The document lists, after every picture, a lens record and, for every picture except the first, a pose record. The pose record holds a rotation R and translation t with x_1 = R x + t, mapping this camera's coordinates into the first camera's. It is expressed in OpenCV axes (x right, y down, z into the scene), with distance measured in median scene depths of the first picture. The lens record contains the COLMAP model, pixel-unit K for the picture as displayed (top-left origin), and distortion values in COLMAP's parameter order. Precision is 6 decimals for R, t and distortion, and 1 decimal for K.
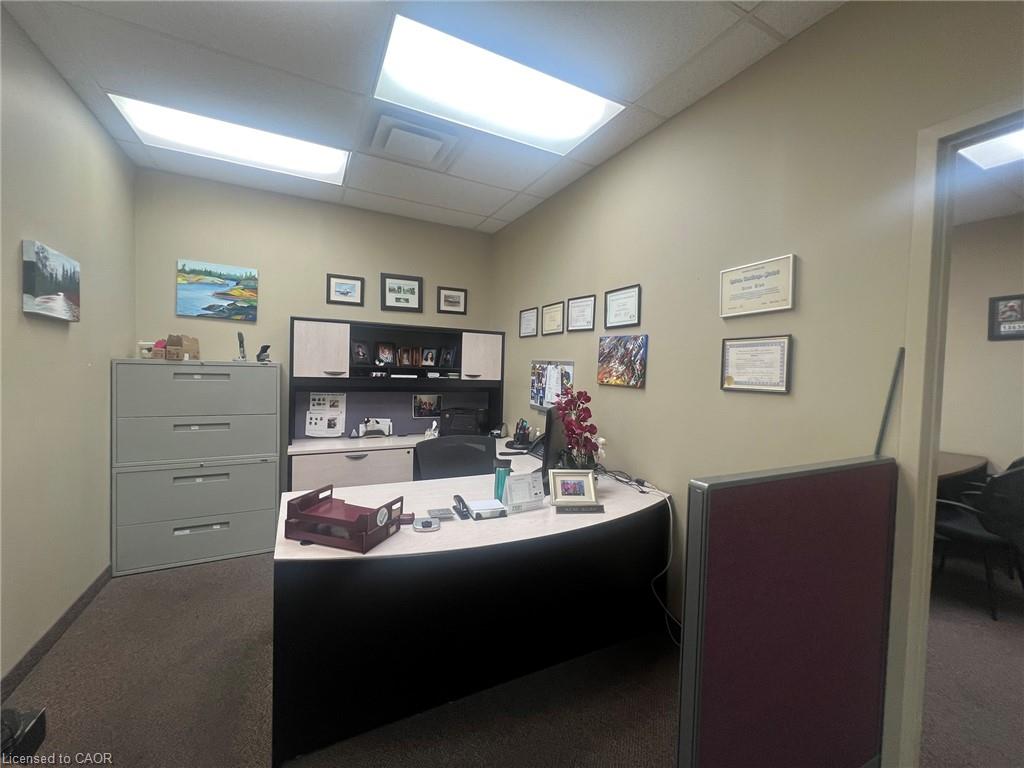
lens RADIAL K [[412.5, 0, 508.9], [0, 412.5, 390.1], [0, 0, 1]] dist [0.002216, 0.000539]
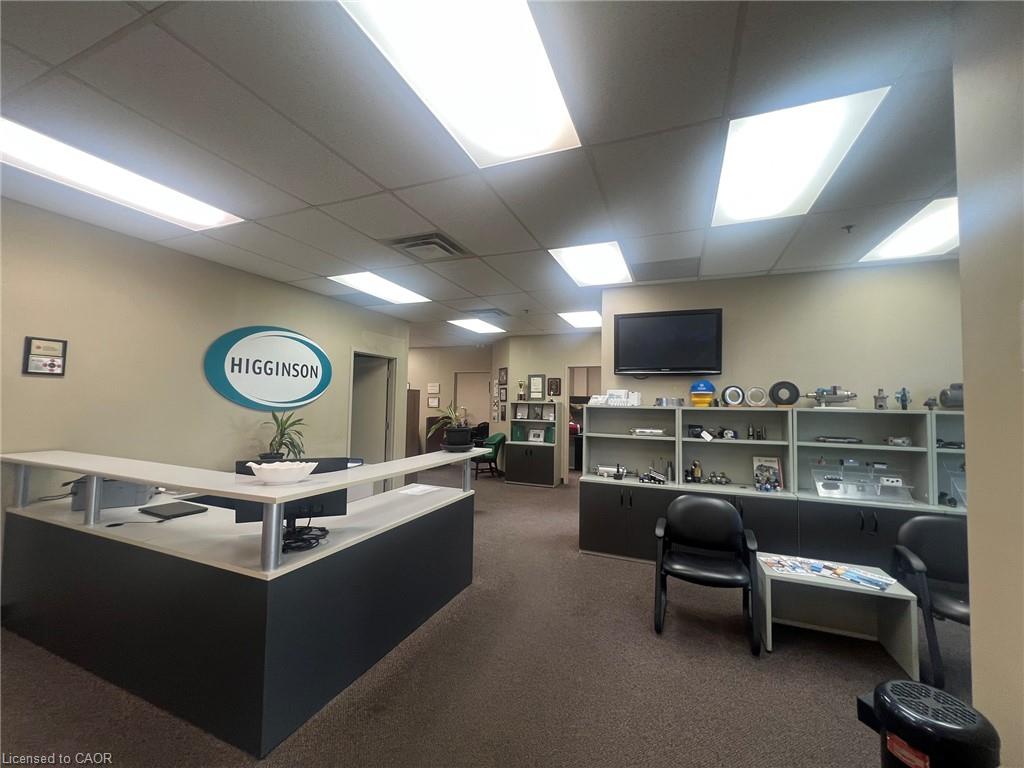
lens RADIAL K [[412.5, 0, 511.3], [0, 412.5, 381.8], [0, 0, 1]] dist [0.002216, 0.000539]
pose [[0.135500, 0.038742, 0.990020, -4.532182], [0.007023, 0.999173, -0.040061, -0.104255], [-0.990752, 0.012381, 0.135116, -0.735601]]
